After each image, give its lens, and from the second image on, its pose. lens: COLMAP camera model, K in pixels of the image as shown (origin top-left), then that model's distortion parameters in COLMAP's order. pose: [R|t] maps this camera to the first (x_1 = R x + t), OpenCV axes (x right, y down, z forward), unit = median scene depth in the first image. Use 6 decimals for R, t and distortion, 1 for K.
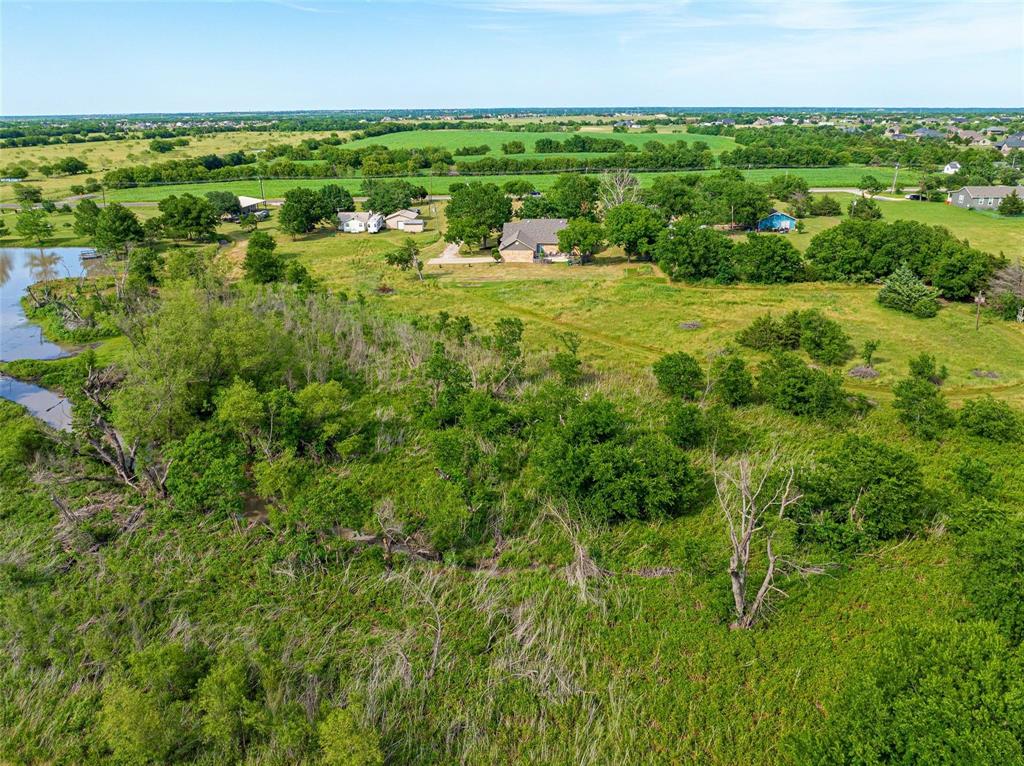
lens RADIAL K [[725.8, 0, 512.0], [0, 725.8, 383.0], [0, 0, 1]] dist [-0.038881, 0.002781]
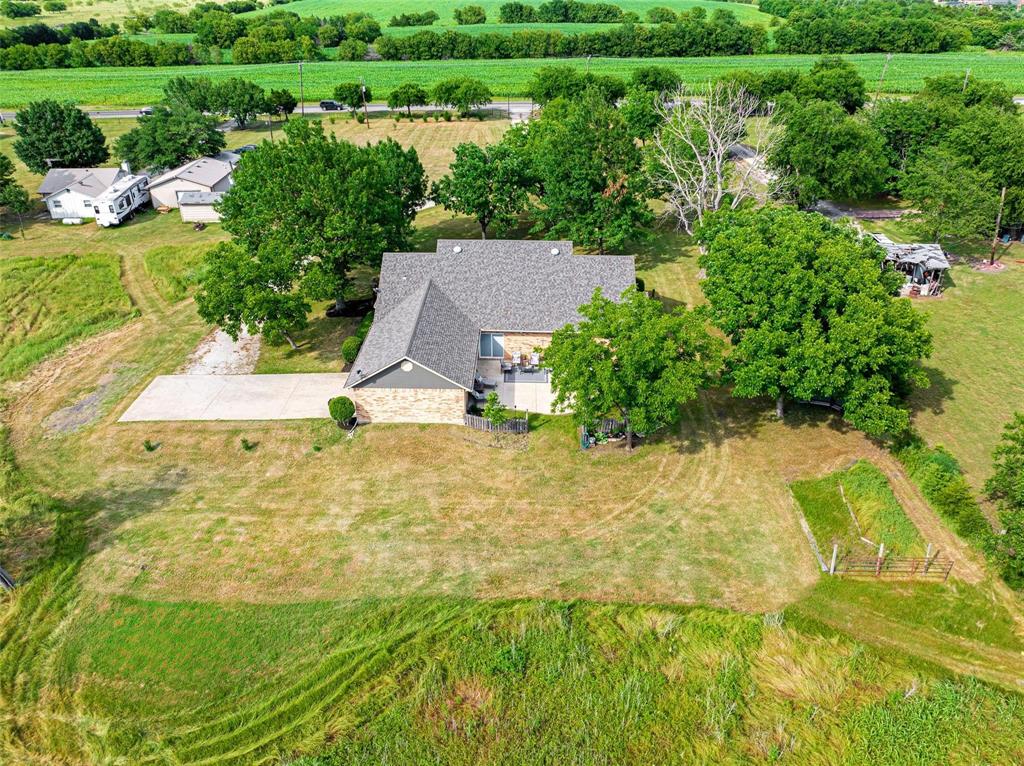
lens RADIAL K [[725.8, 0, 512.0], [0, 725.8, 383.0], [0, 0, 1]] dist [-0.038881, 0.002781]
pose [[0.999176, -0.010797, 0.039136, 0.016289], [0.004507, 0.987528, 0.157376, -0.101560], [-0.040347, -0.157070, 0.986763, 0.312310]]
